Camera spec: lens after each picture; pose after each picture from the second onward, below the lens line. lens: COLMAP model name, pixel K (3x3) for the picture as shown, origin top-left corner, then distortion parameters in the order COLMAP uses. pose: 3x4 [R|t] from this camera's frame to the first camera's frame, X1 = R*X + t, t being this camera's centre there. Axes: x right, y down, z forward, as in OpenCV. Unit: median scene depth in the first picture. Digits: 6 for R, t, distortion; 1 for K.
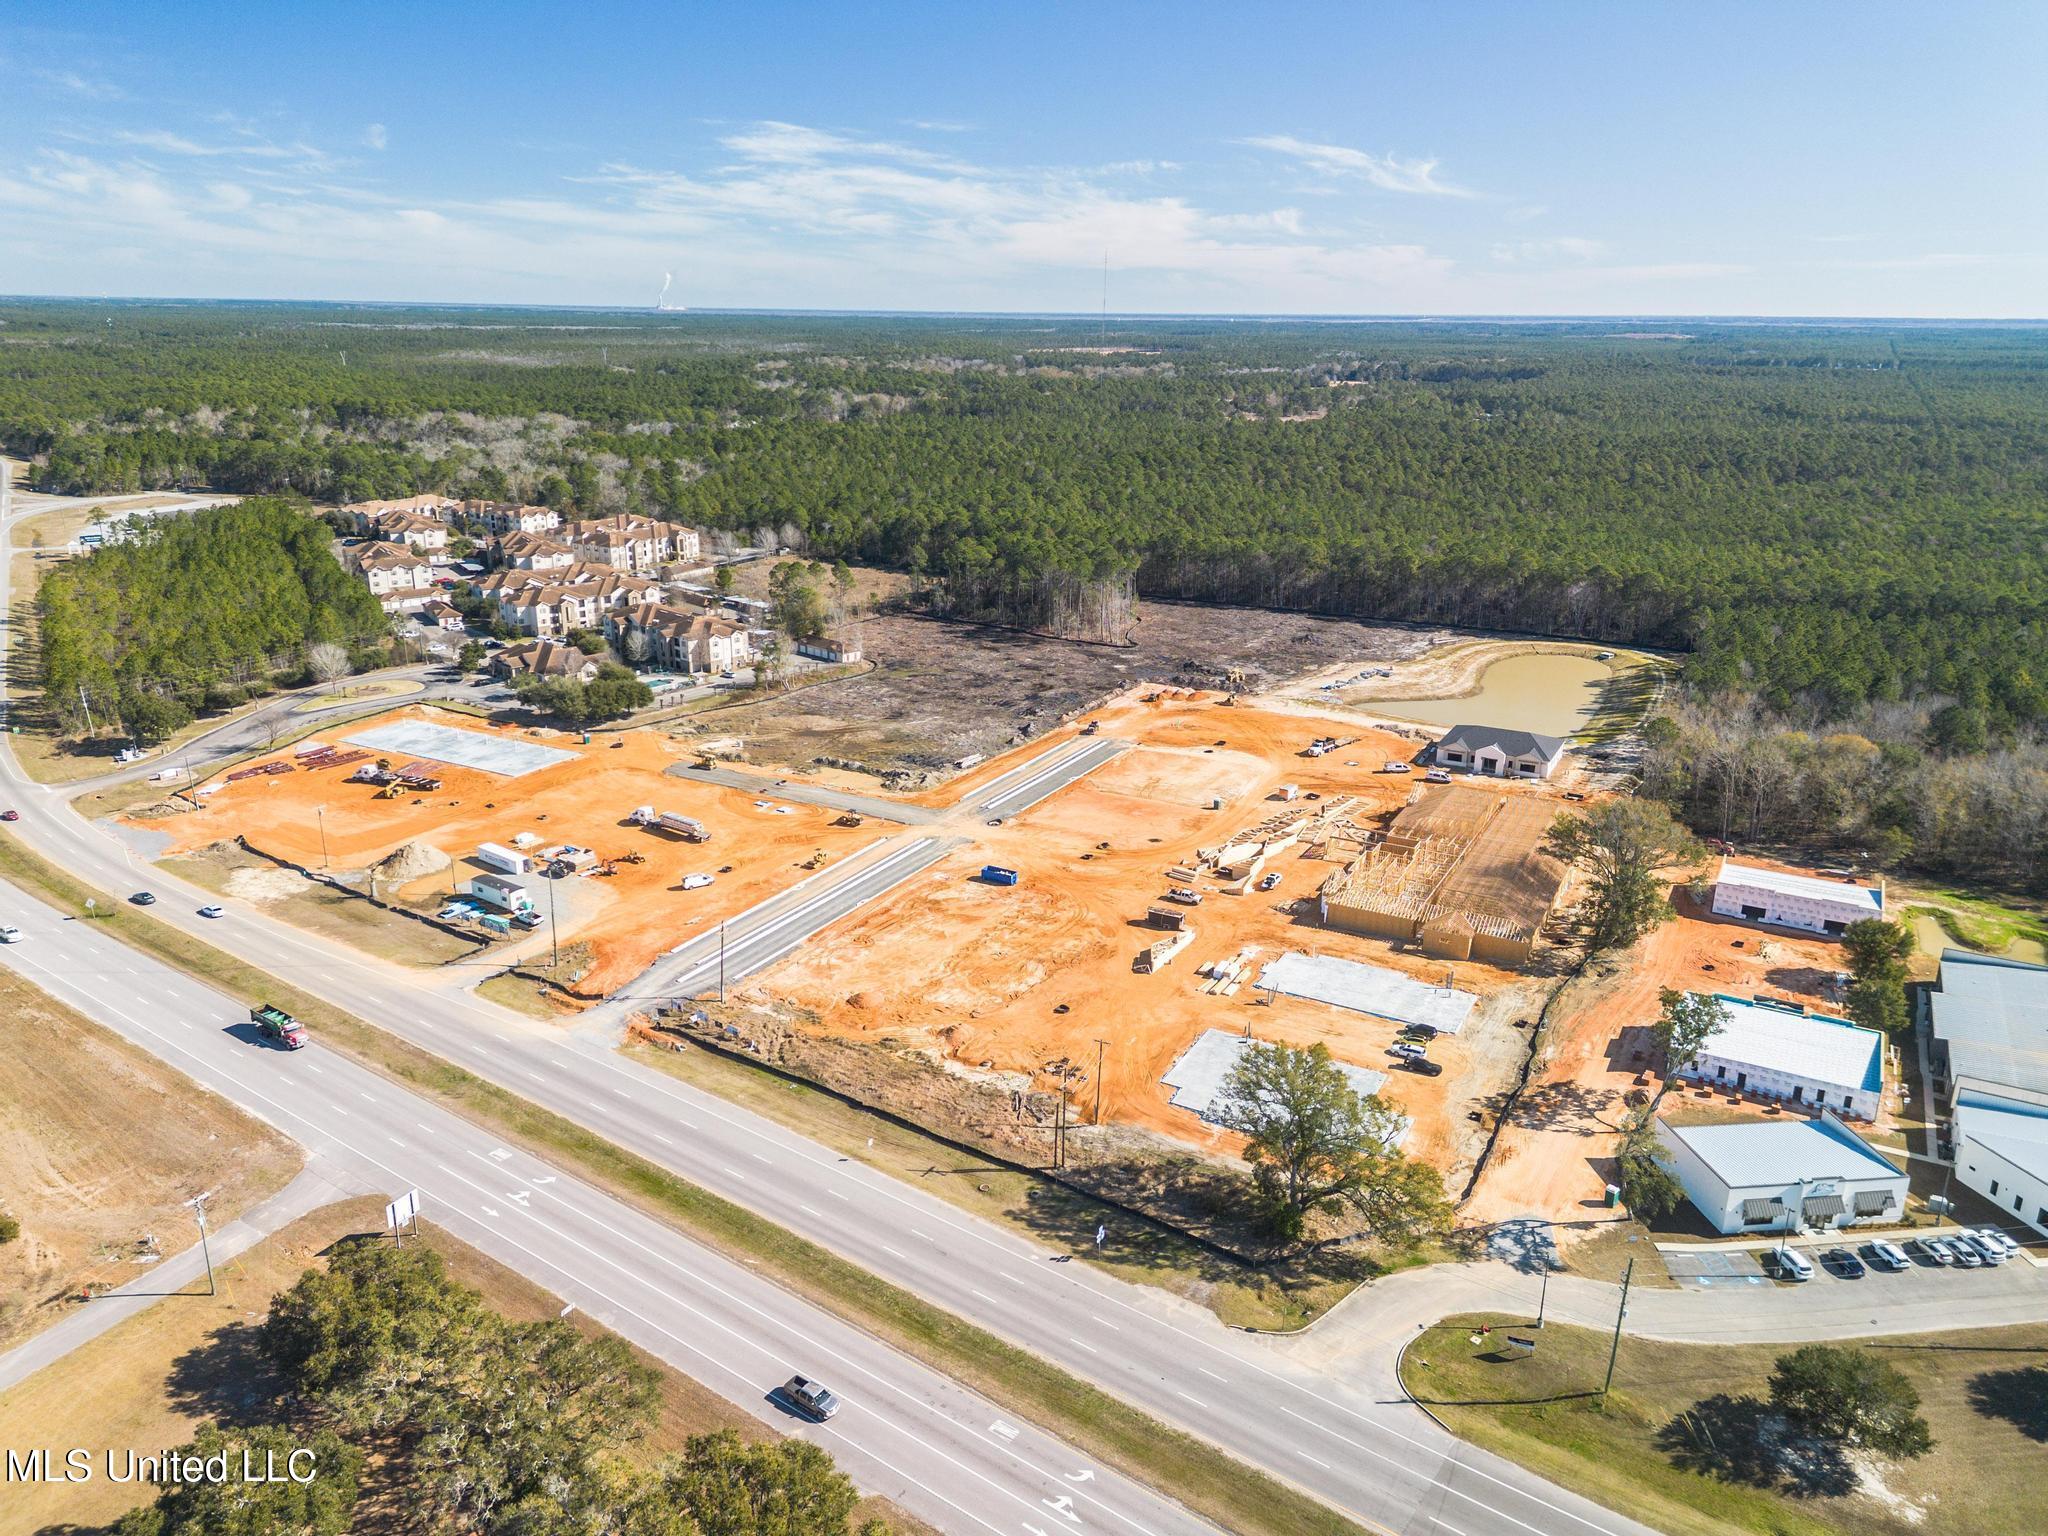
lens RADIAL K [[1435.9, 0, 1027.4], [0, 1435.9, 761.6], [0, 0, 1]] dist [0.088551, -0.091532]
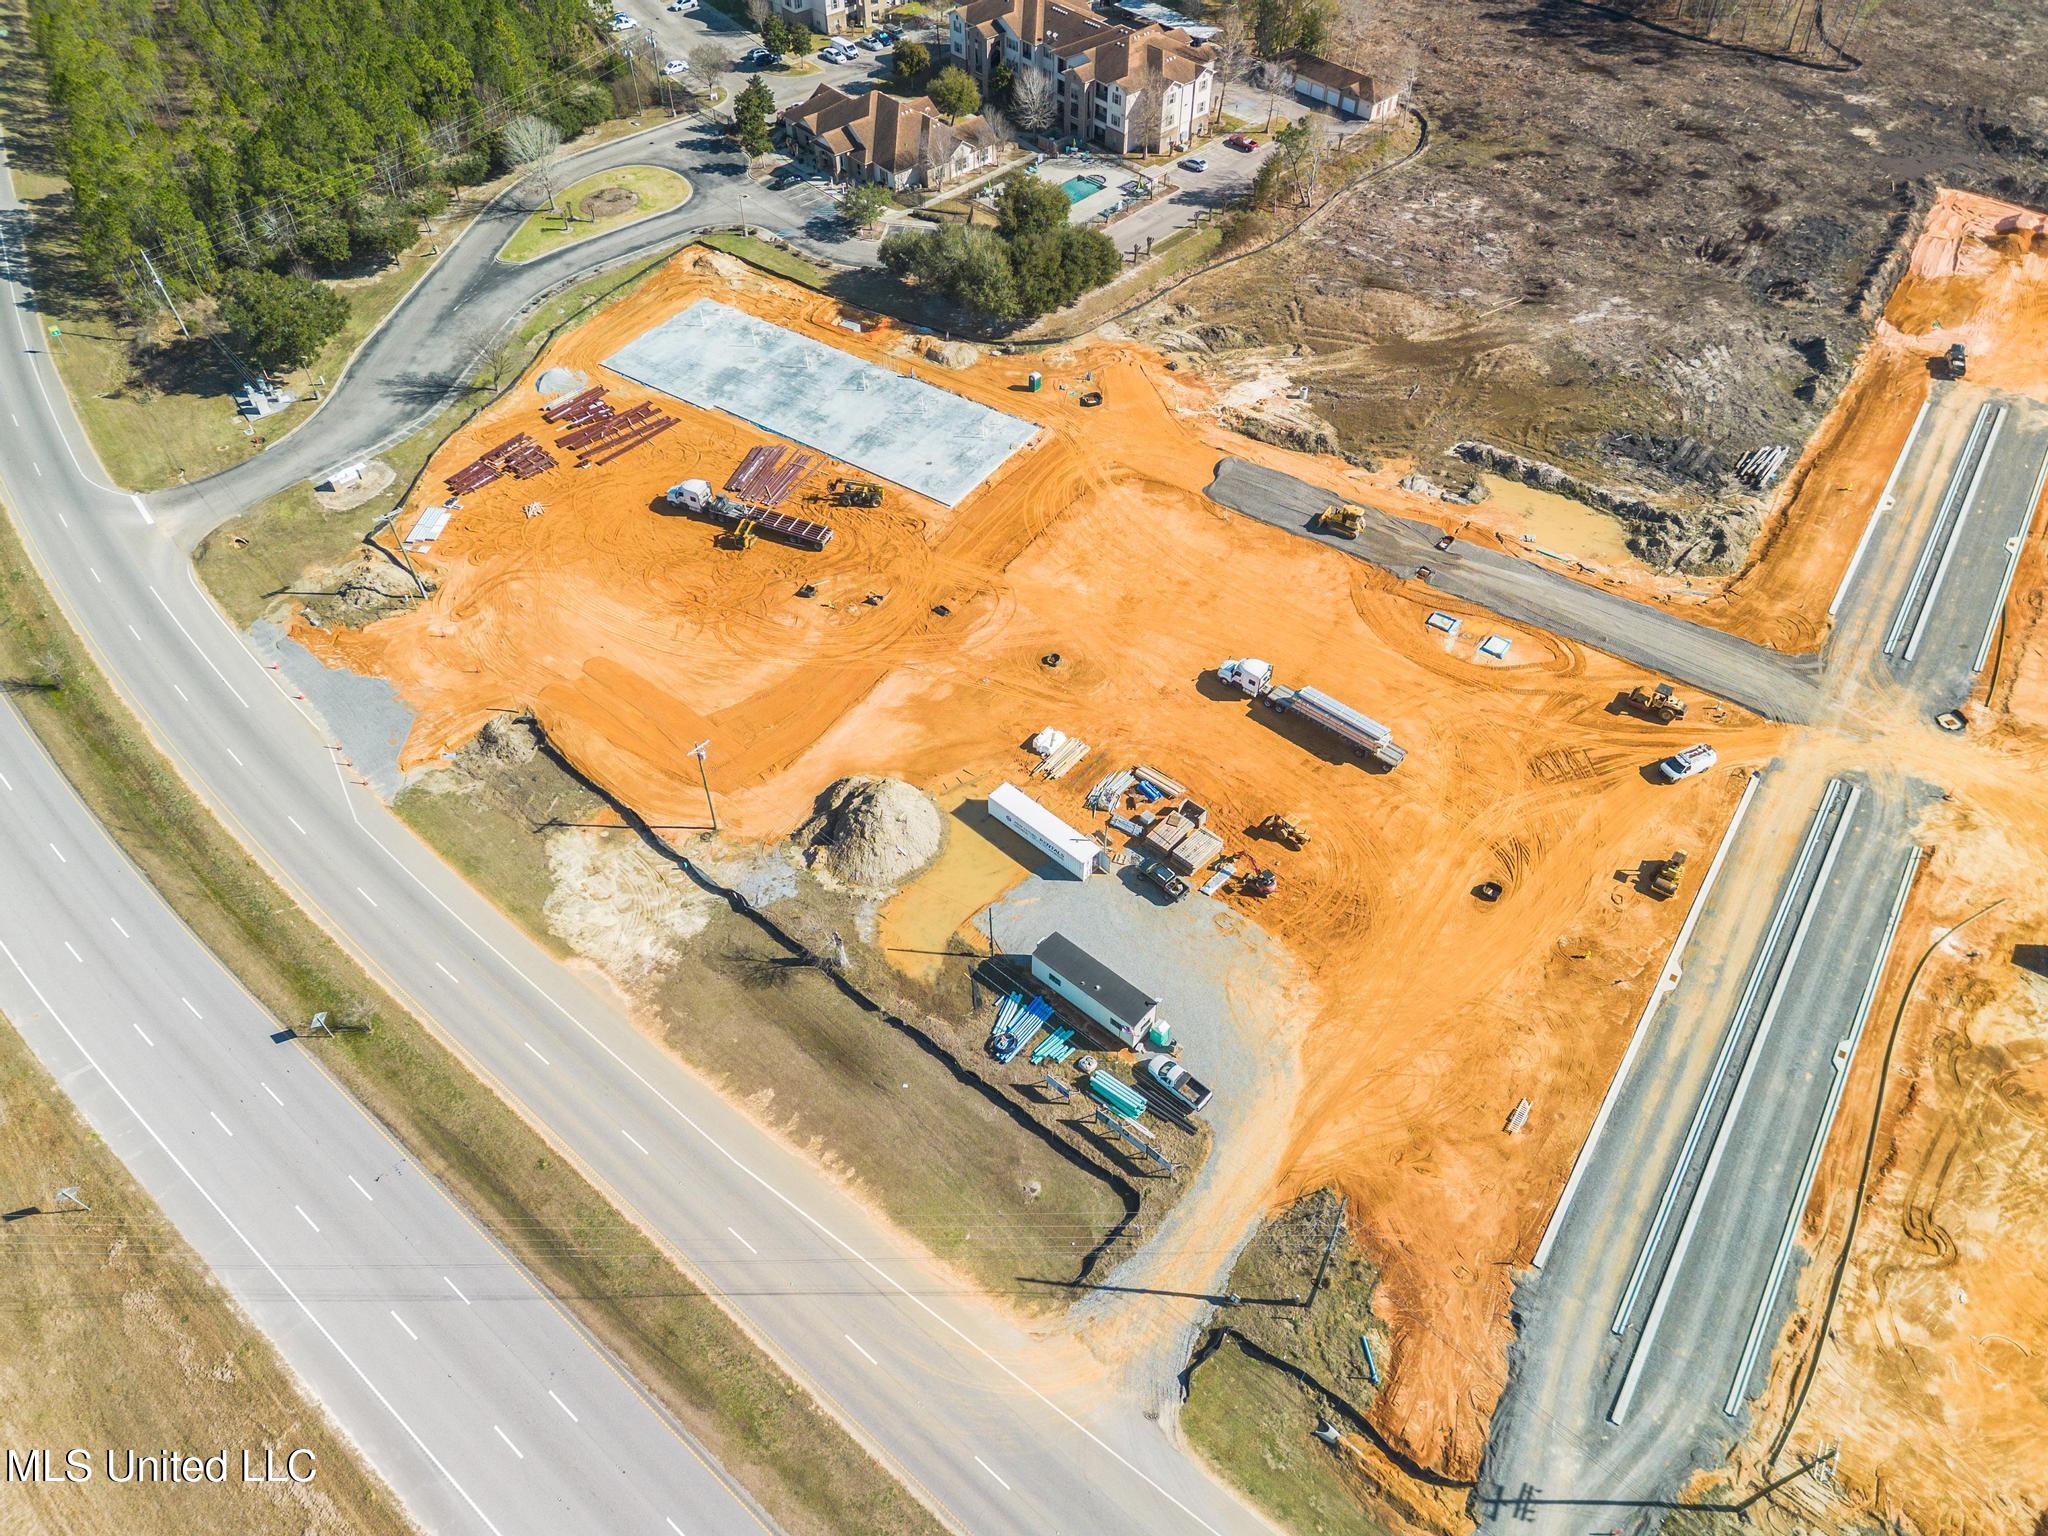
lens RADIAL K [[1435.9, 0, 1027.4], [0, 1435.9, 761.6], [0, 0, 1]] dist [0.088551, -0.091532]
pose [[0.996487, 0.056912, -0.061442, -0.321006], [-0.019271, 0.869759, 0.493100, -0.196119], [0.081504, -0.490183, 0.867800, 0.542448]]
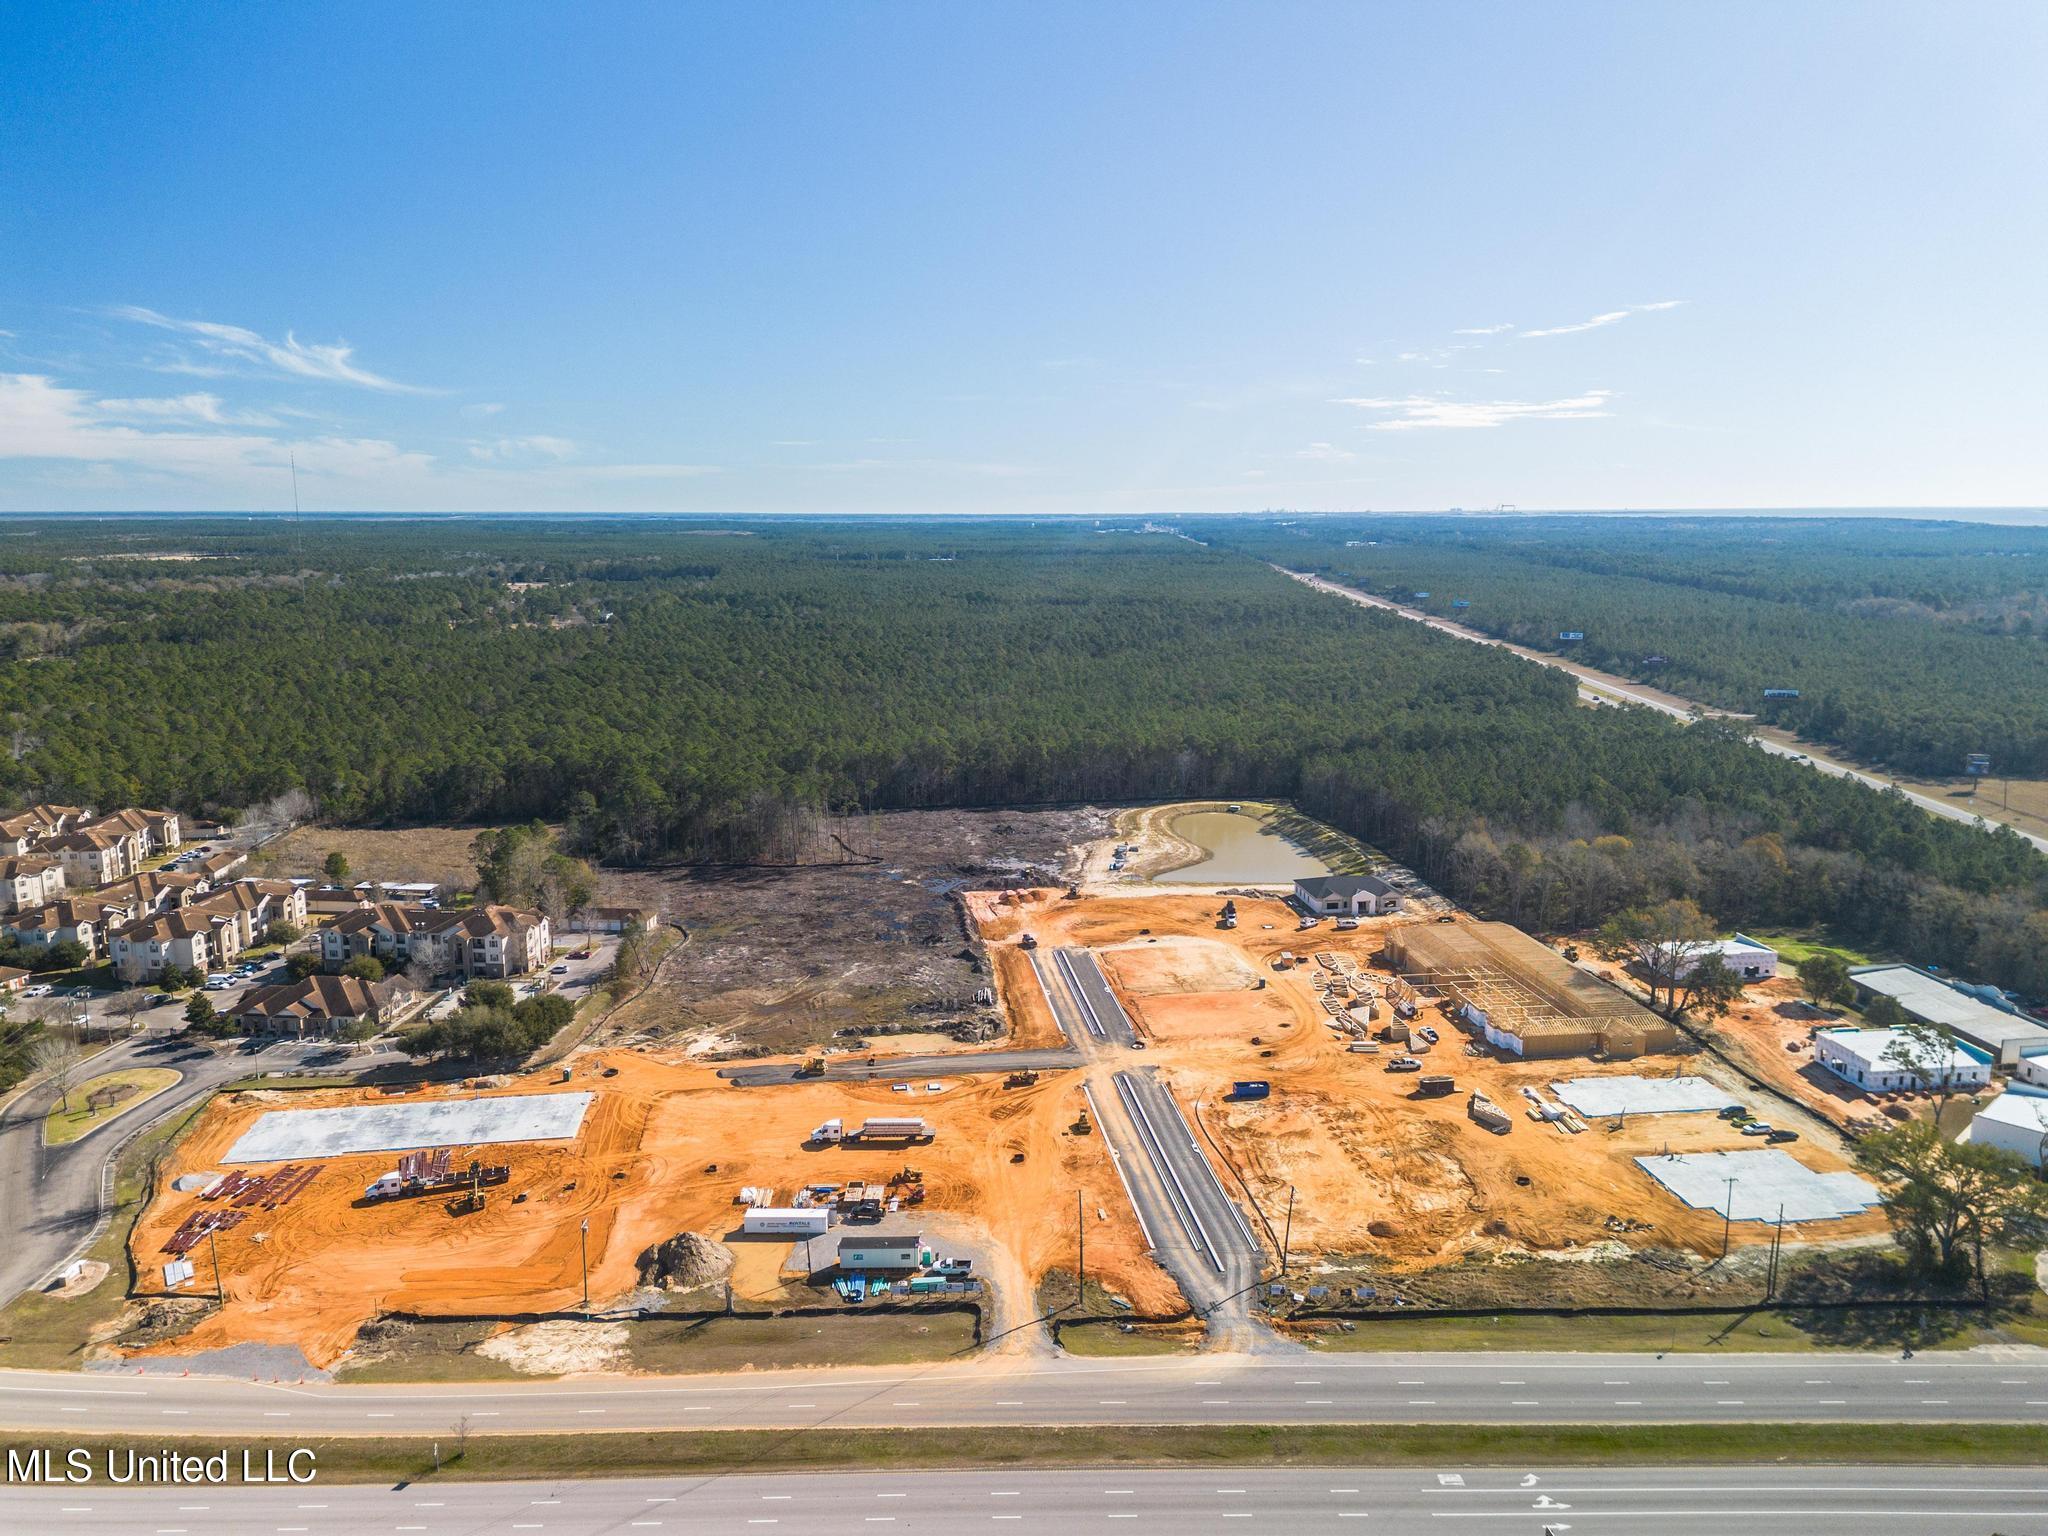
lens RADIAL K [[1435.9, 0, 1027.4], [0, 1435.9, 761.6], [0, 0, 1]] dist [0.088551, -0.091532]
pose [[0.804040, -0.116741, 0.583002, -0.666539], [0.189541, 0.979704, -0.065226, -0.103075], [-0.563554, 0.162947, 0.809849, 0.207030]]
